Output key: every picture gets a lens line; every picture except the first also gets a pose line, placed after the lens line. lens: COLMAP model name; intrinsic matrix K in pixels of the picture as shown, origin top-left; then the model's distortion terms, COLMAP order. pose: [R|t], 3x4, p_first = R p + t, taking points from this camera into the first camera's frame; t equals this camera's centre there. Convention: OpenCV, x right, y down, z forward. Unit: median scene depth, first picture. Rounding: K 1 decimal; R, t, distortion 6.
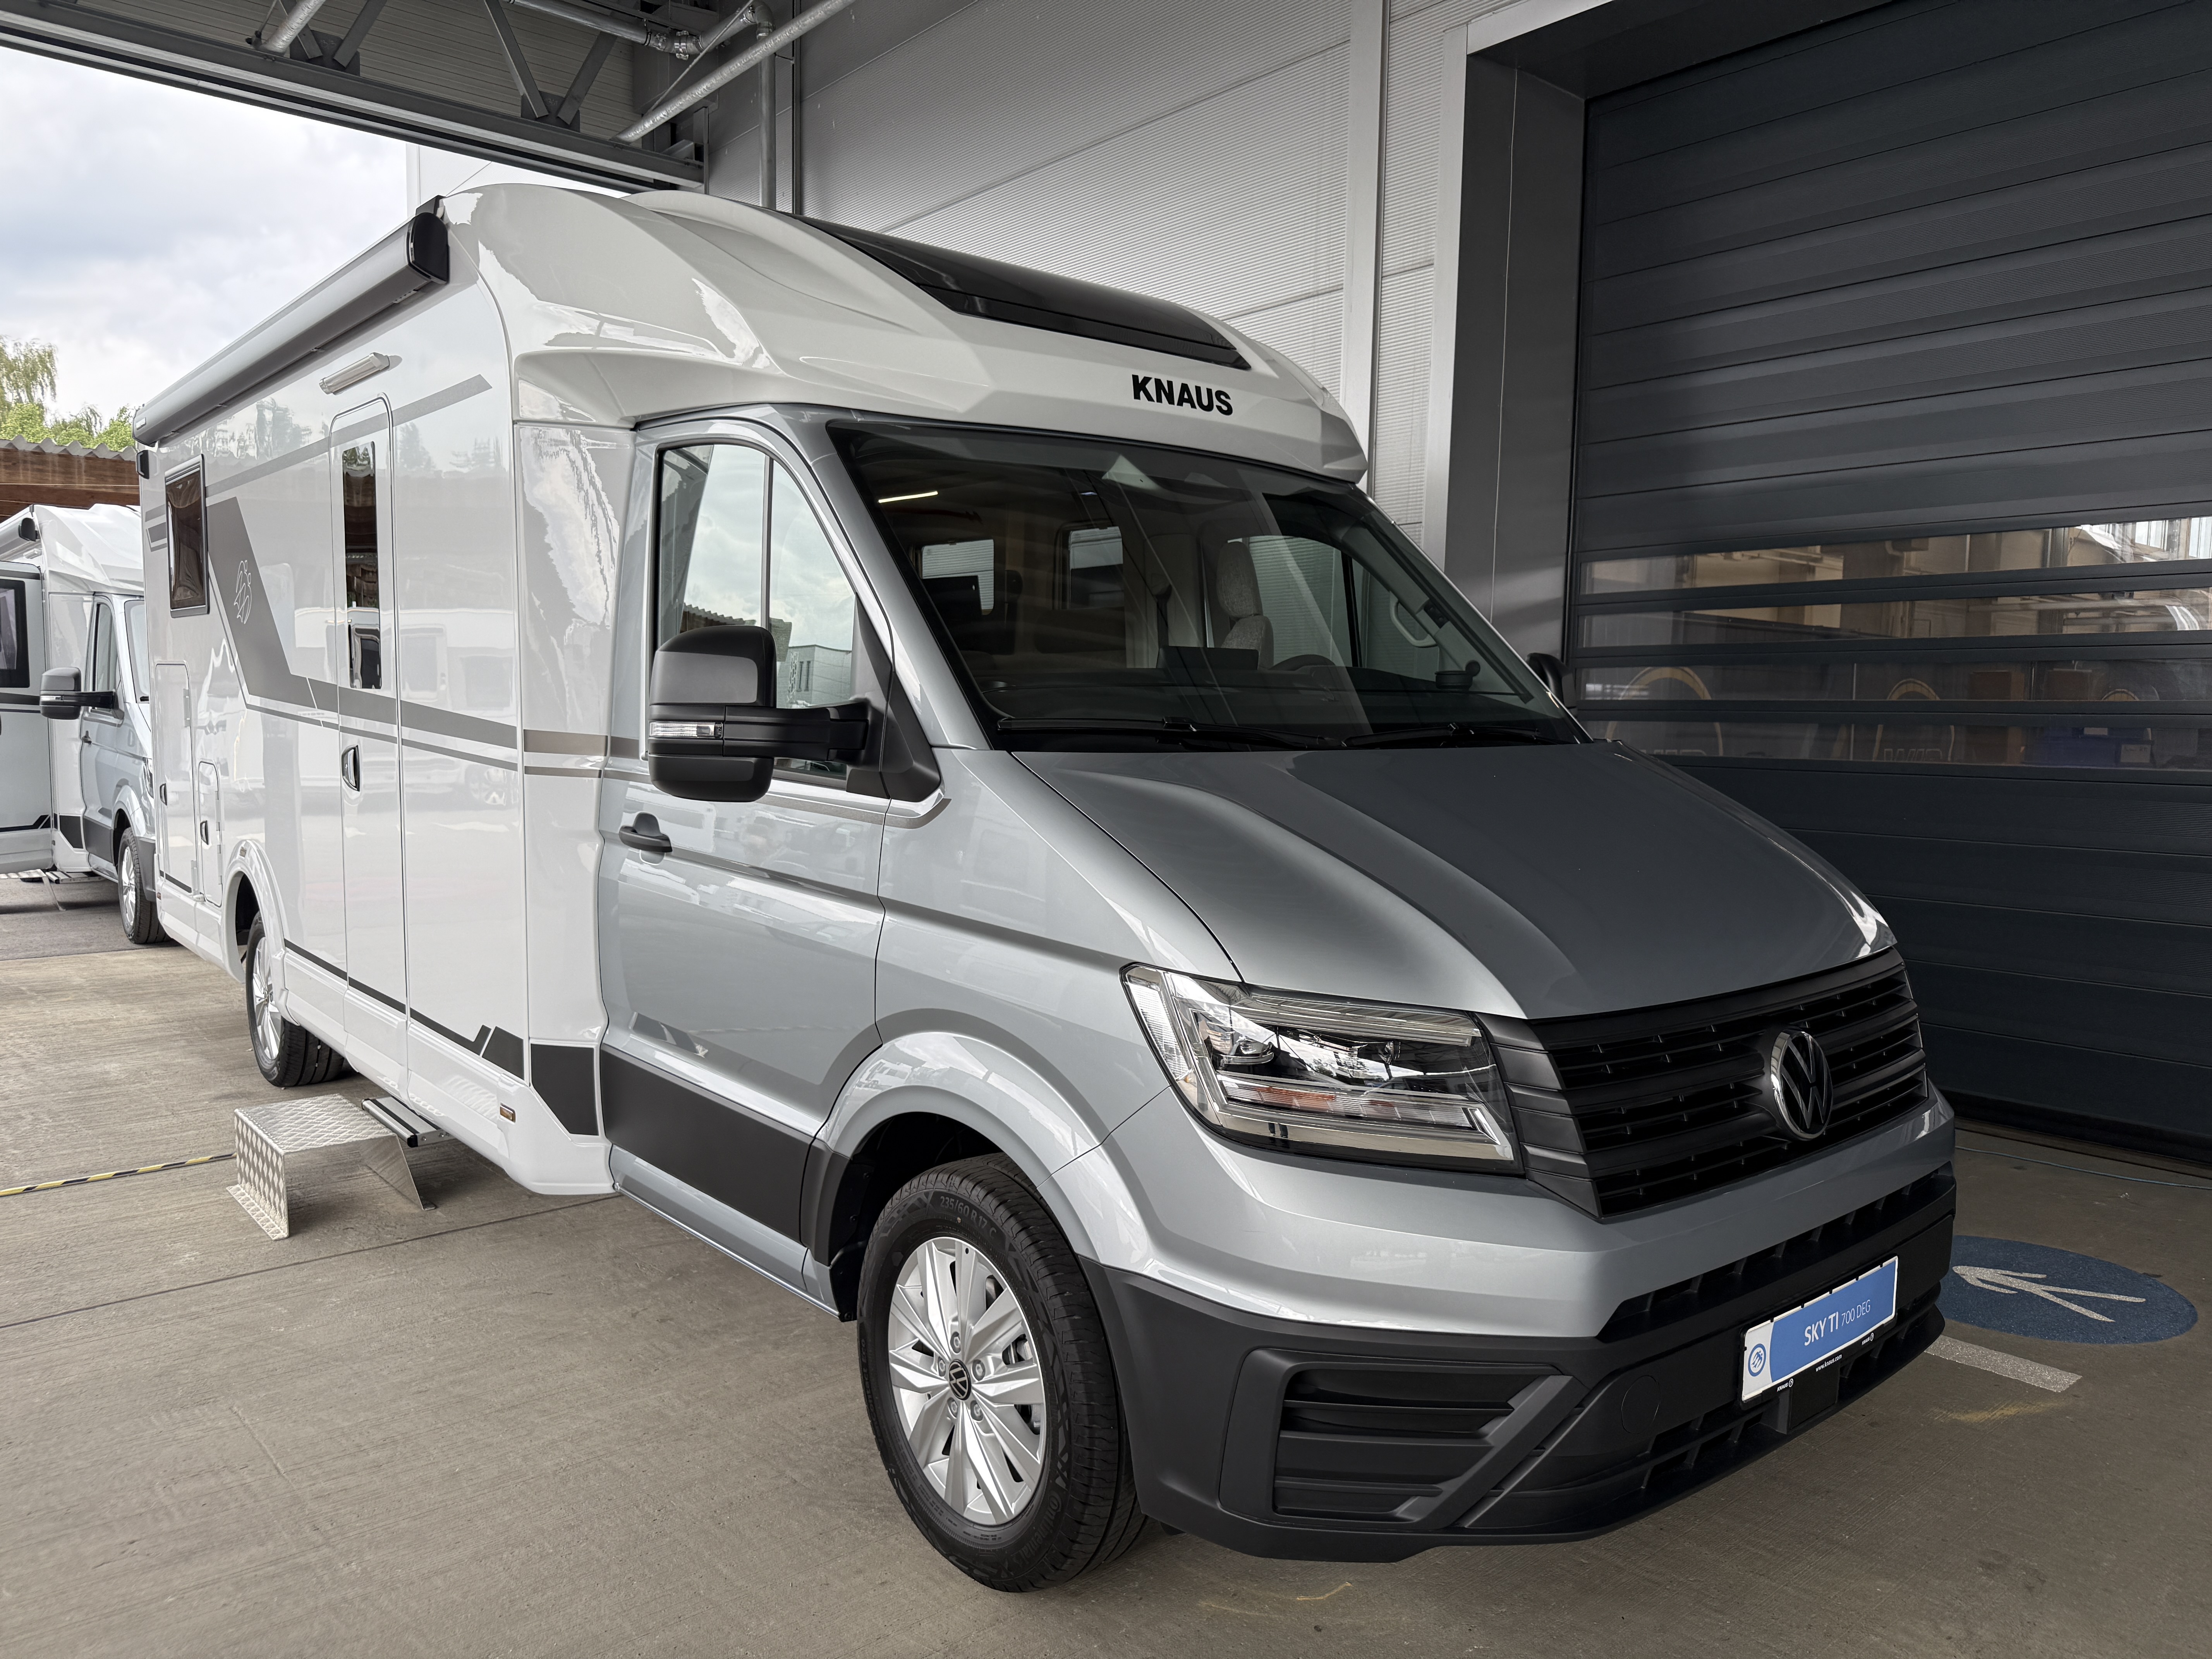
lens RADIAL K [[1500.7, 0, 1106.0], [0, 1500.7, 829.5], [0, 0, 1]] dist [-0.010364, -0.004649]
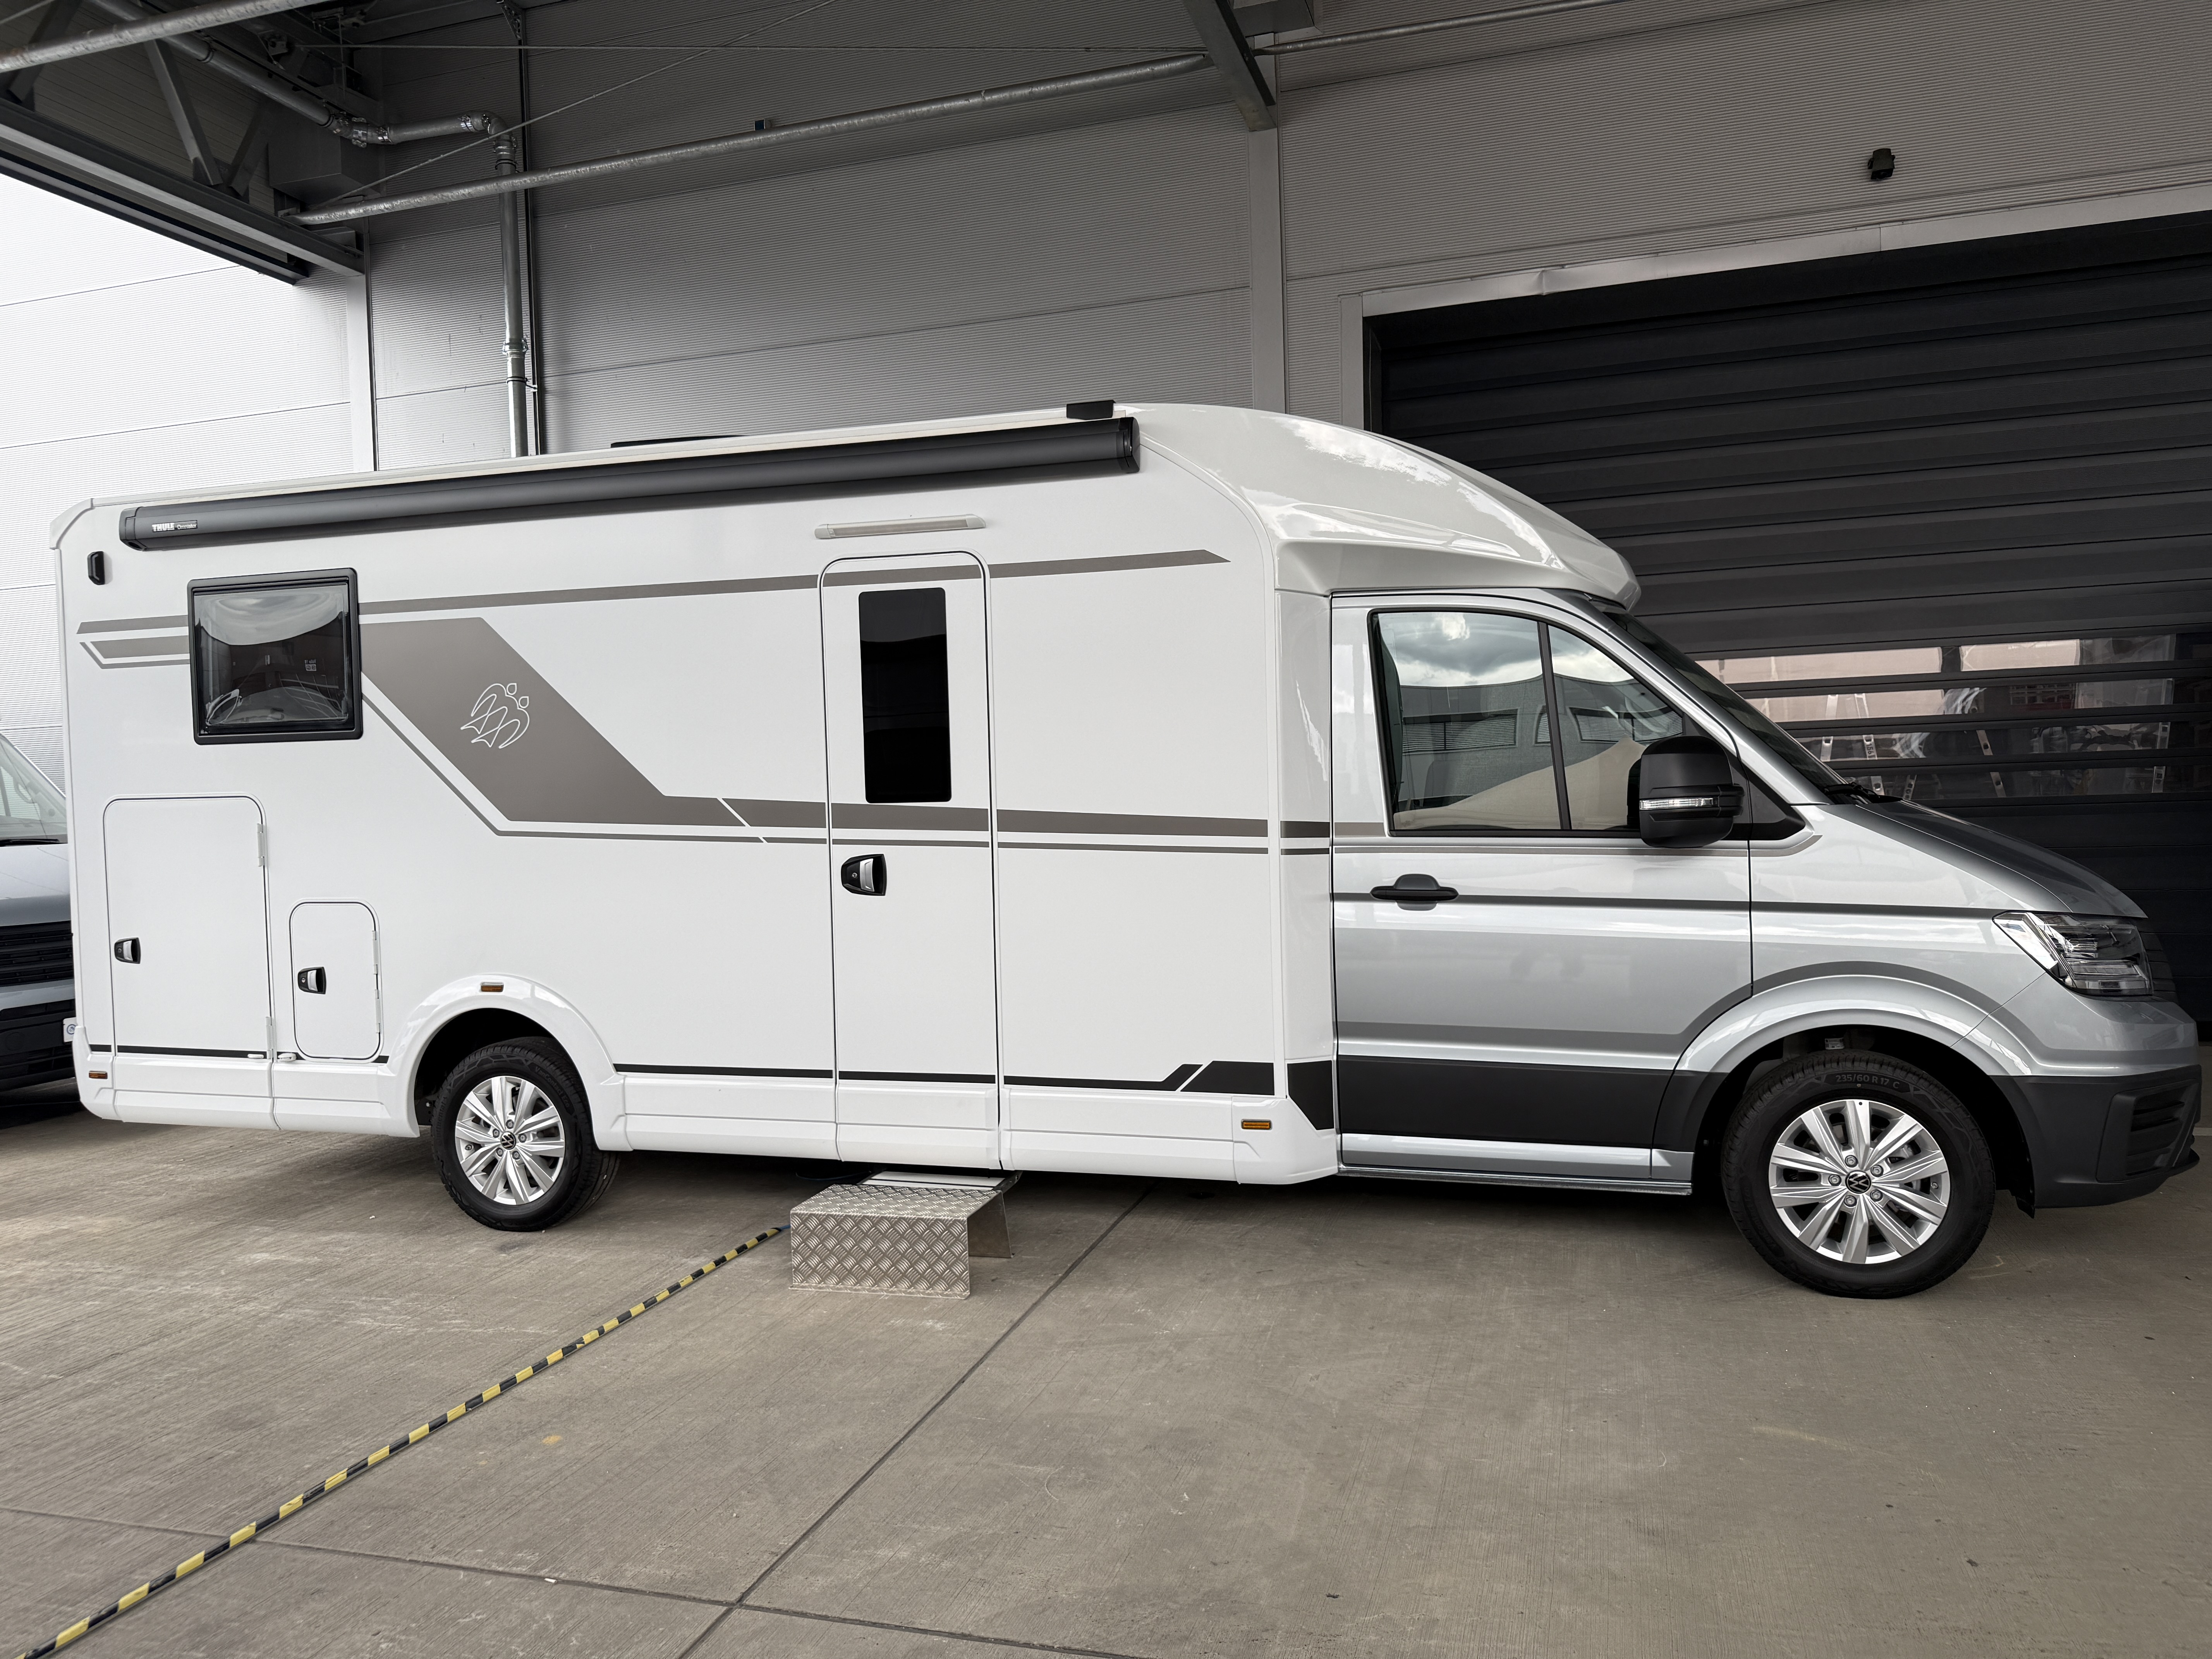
lens RADIAL K [[1447.5, 0, 1106.0], [0, 1447.5, 829.5], [0, 0, 1]] dist [0.108421, -0.149430]
pose [[0.858917, -0.053029, 0.509361, -1.144660], [0.085296, 0.995545, -0.040187, -0.021691], [-0.504961, 0.077964, 0.859614, -0.014188]]
